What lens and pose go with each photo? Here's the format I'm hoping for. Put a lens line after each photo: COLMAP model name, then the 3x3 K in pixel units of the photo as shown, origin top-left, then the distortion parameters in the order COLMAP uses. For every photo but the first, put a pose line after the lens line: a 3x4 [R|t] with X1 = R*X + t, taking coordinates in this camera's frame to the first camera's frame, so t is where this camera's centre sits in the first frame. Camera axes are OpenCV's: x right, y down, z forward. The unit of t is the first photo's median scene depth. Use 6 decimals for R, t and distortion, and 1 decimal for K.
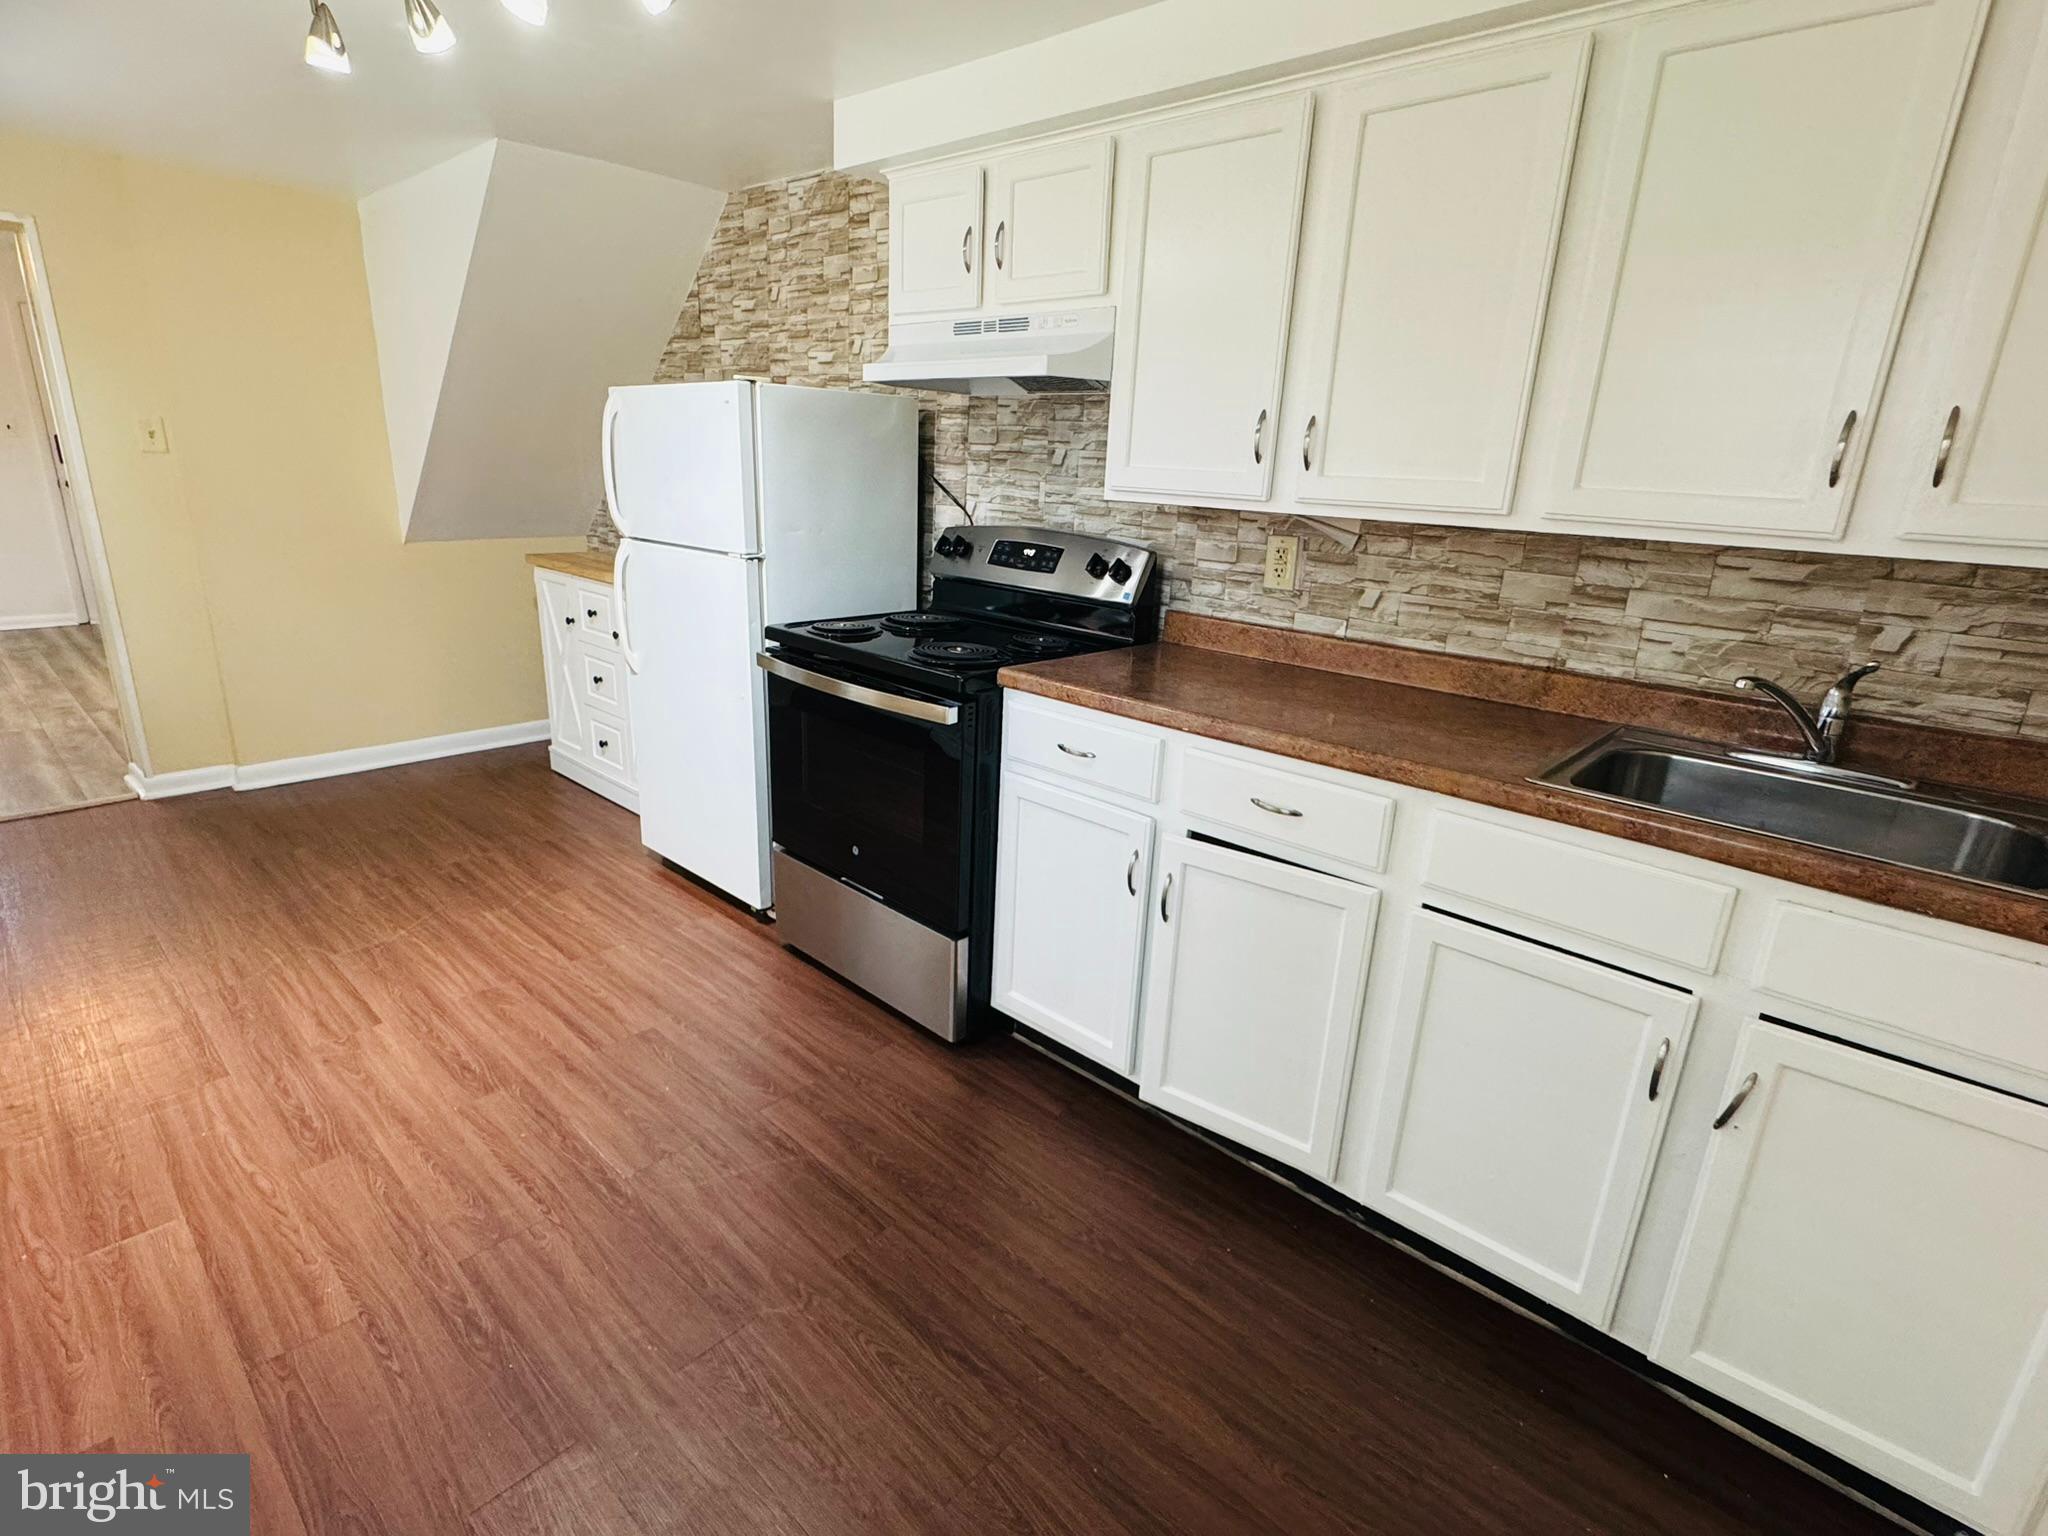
lens RADIAL K [[1016.1, 0, 1018.9], [0, 1016.1, 771.6], [0, 0, 1]] dist [0.000922, 0.001507]
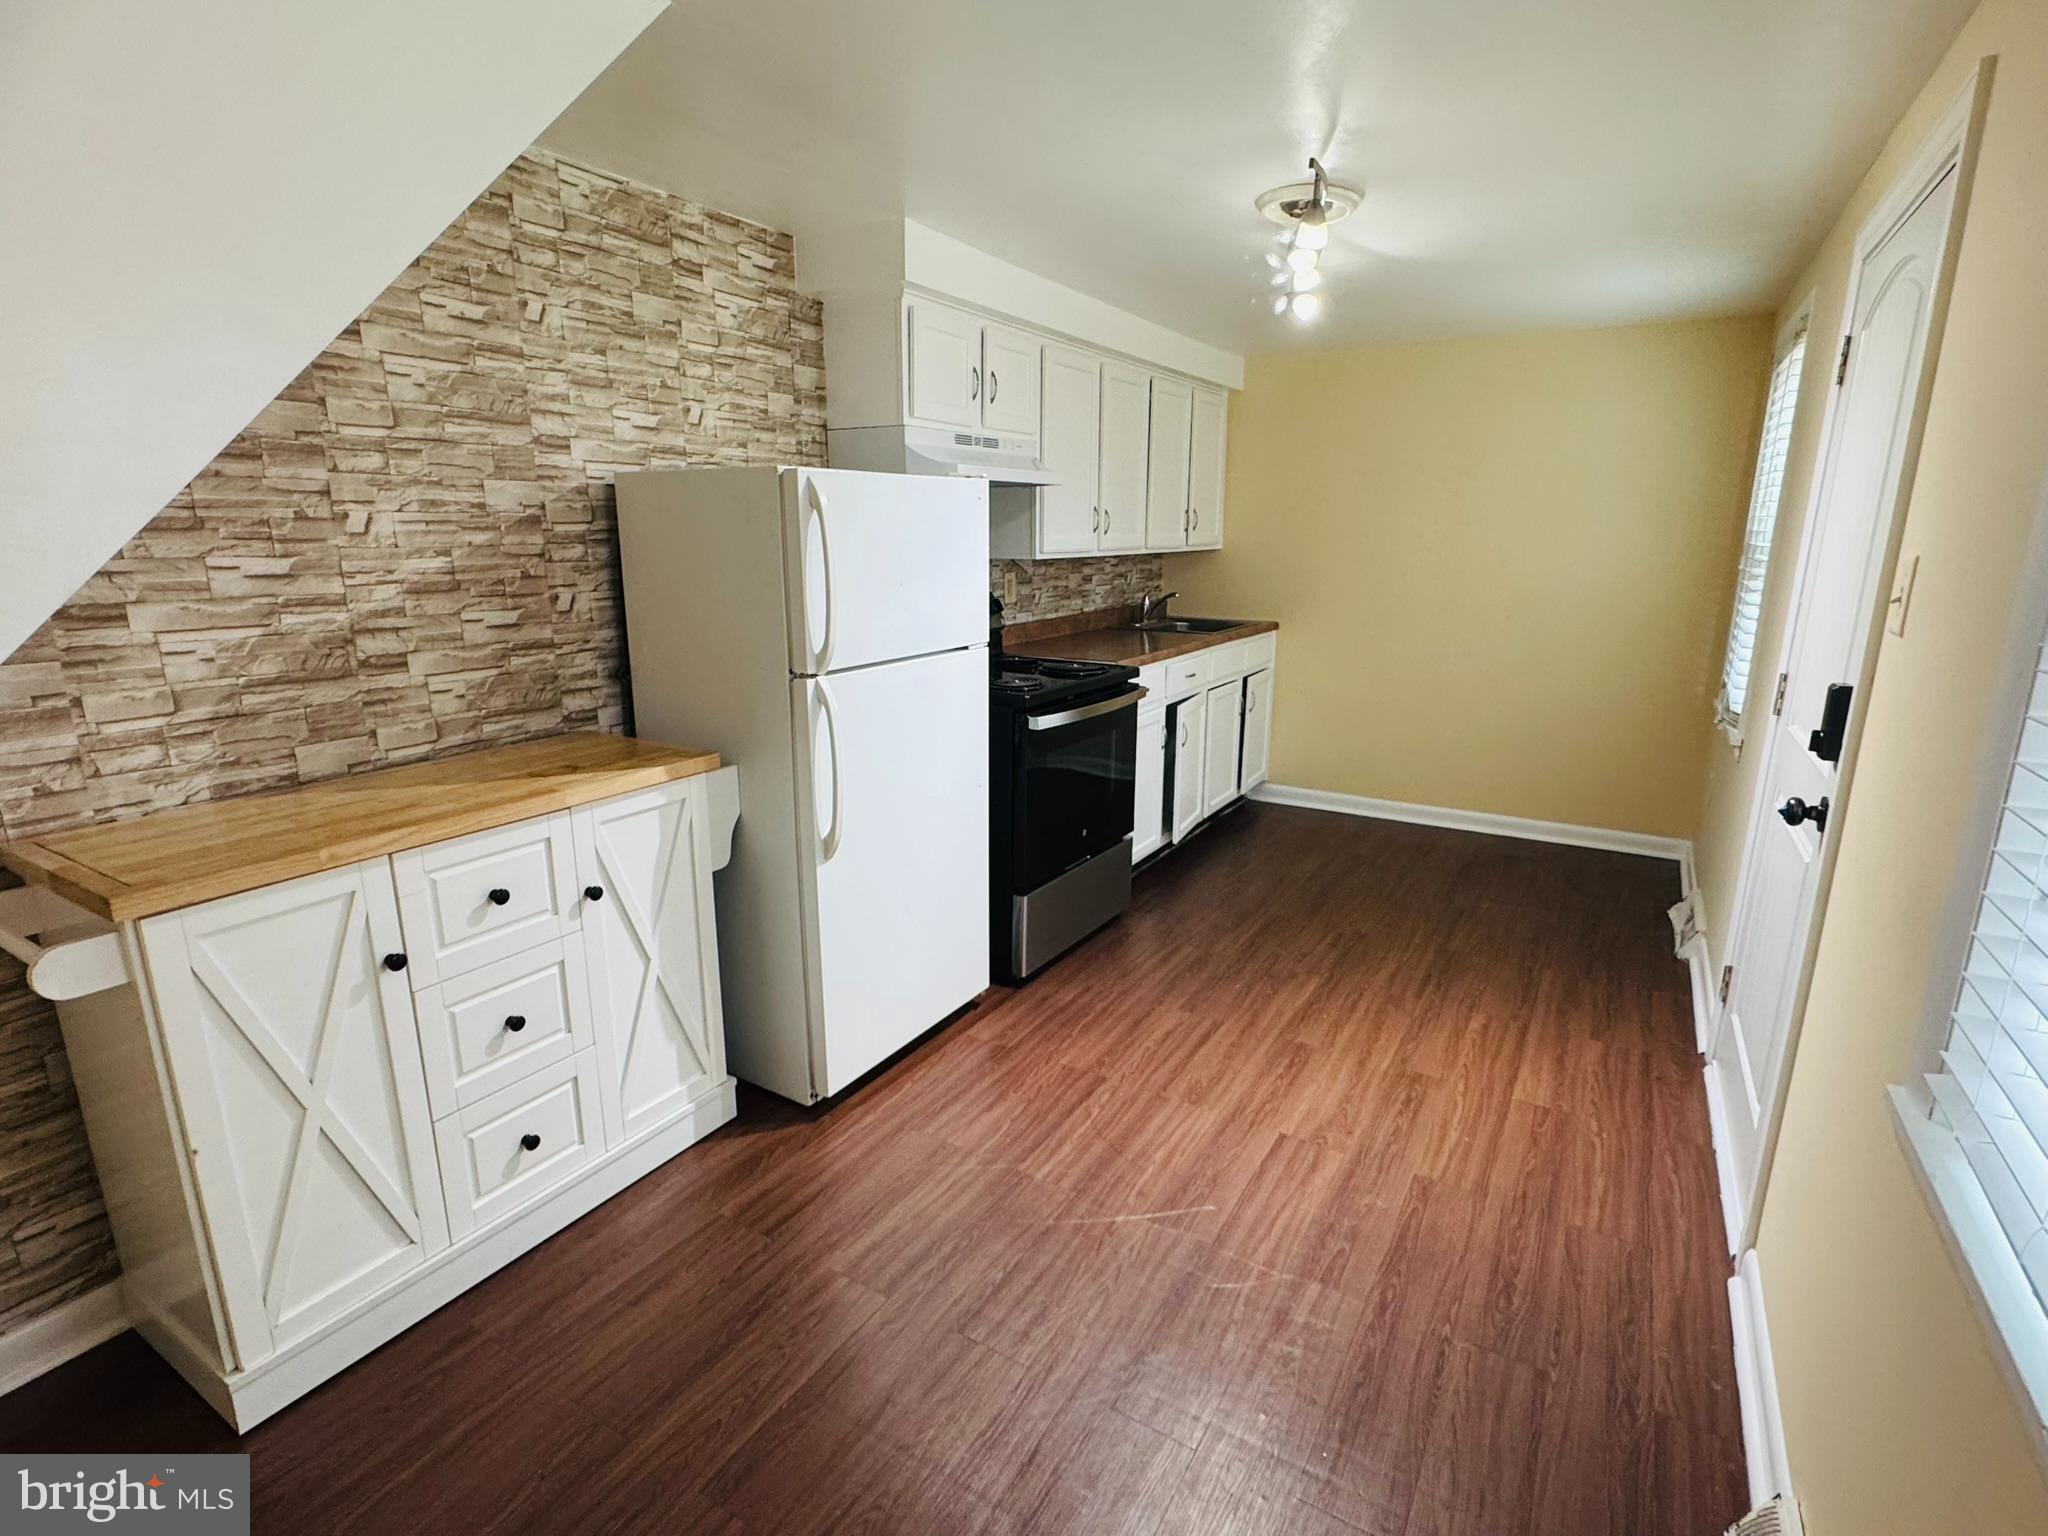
lens RADIAL K [[1016.1, 0, 1015.3], [0, 1016.1, 770.9], [0, 0, 1]] dist [0.000922, 0.001507]
pose [[-0.204557, -0.271056, 0.940577, -1.475937], [0.278281, 0.905143, 0.321365, -0.482087], [-0.938465, 0.327483, -0.109724, 1.297402]]
